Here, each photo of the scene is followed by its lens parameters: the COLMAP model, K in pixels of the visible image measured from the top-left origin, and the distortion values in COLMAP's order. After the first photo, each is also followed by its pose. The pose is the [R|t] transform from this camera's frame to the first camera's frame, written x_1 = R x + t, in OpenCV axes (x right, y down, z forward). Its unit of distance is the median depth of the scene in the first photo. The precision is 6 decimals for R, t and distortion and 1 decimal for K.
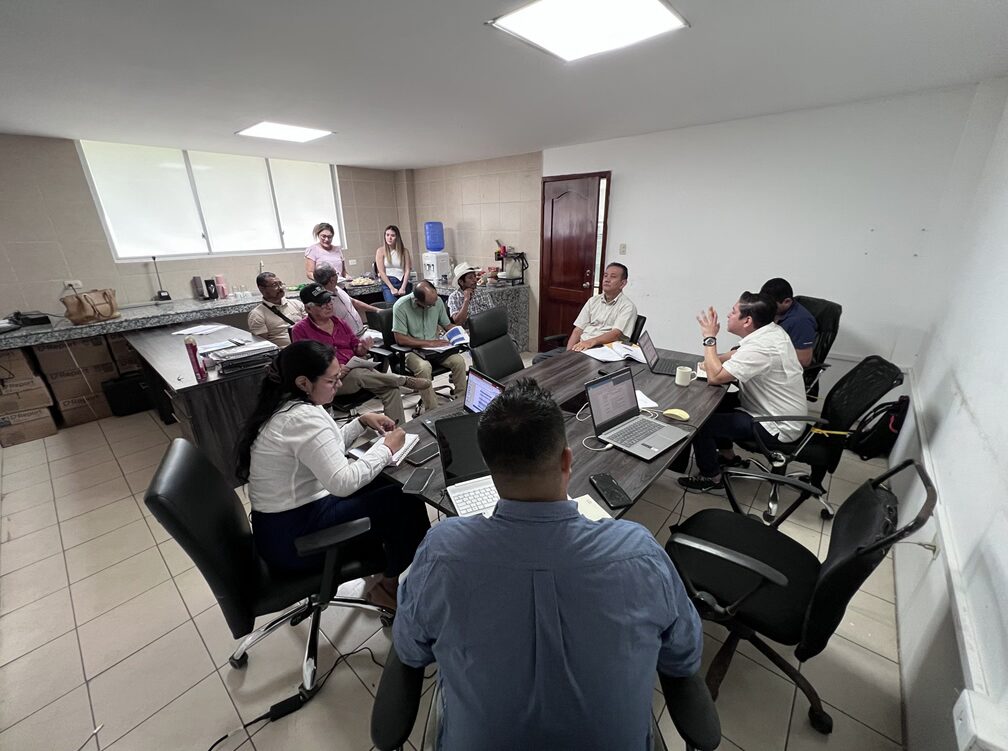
lens RADIAL K [[404.7, 0, 493.0], [0, 404.7, 376.6], [0, 0, 1]] dist [0.021188, 0.000182]
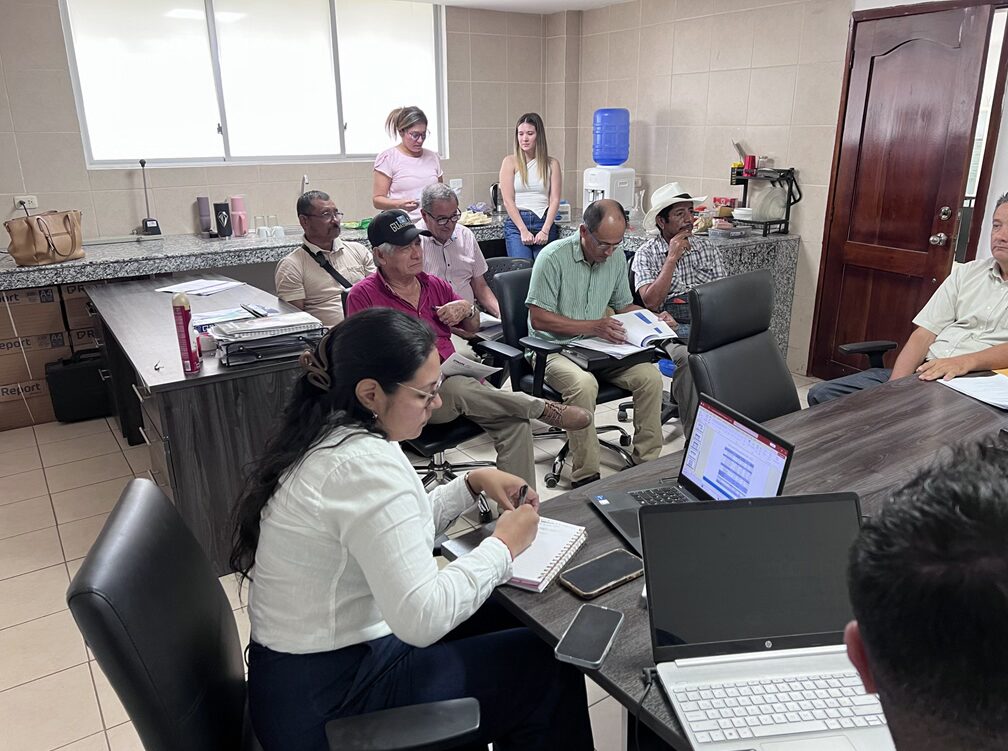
lens RADIAL K [[763.4, 0, 504.0], [0, 763.4, 375.5], [0, 0, 1]] dist [0.069530, -0.009702]
pose [[0.968702, 0.085838, -0.232914, -0.037989], [-0.095563, 0.994948, -0.030773, 0.002711], [0.229096, 0.052067, 0.972010, 0.052086]]
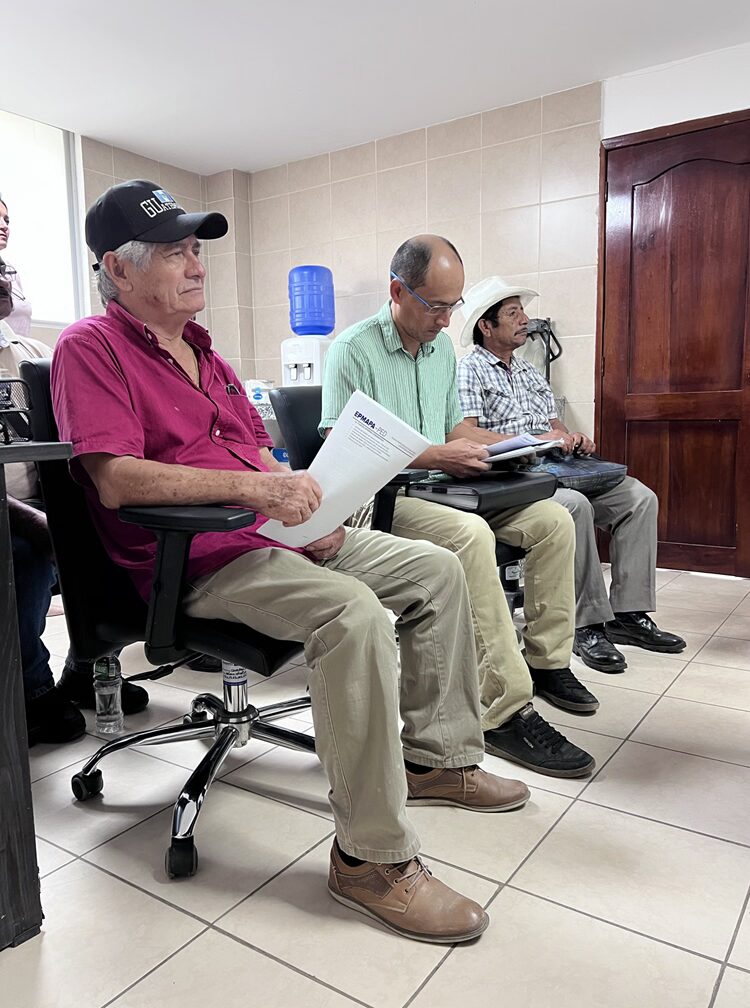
lens RADIAL K [[766.3, 0, 385.1], [0, 766.3, 508.3], [0, 0, 1]] dist [0.083231, -0.103174]
pose [[0.992709, -0.009625, 0.120153, -0.307130], [0.035990, 0.975005, -0.219250, 0.080545], [-0.115040, 0.221976, 0.968242, 0.481154]]
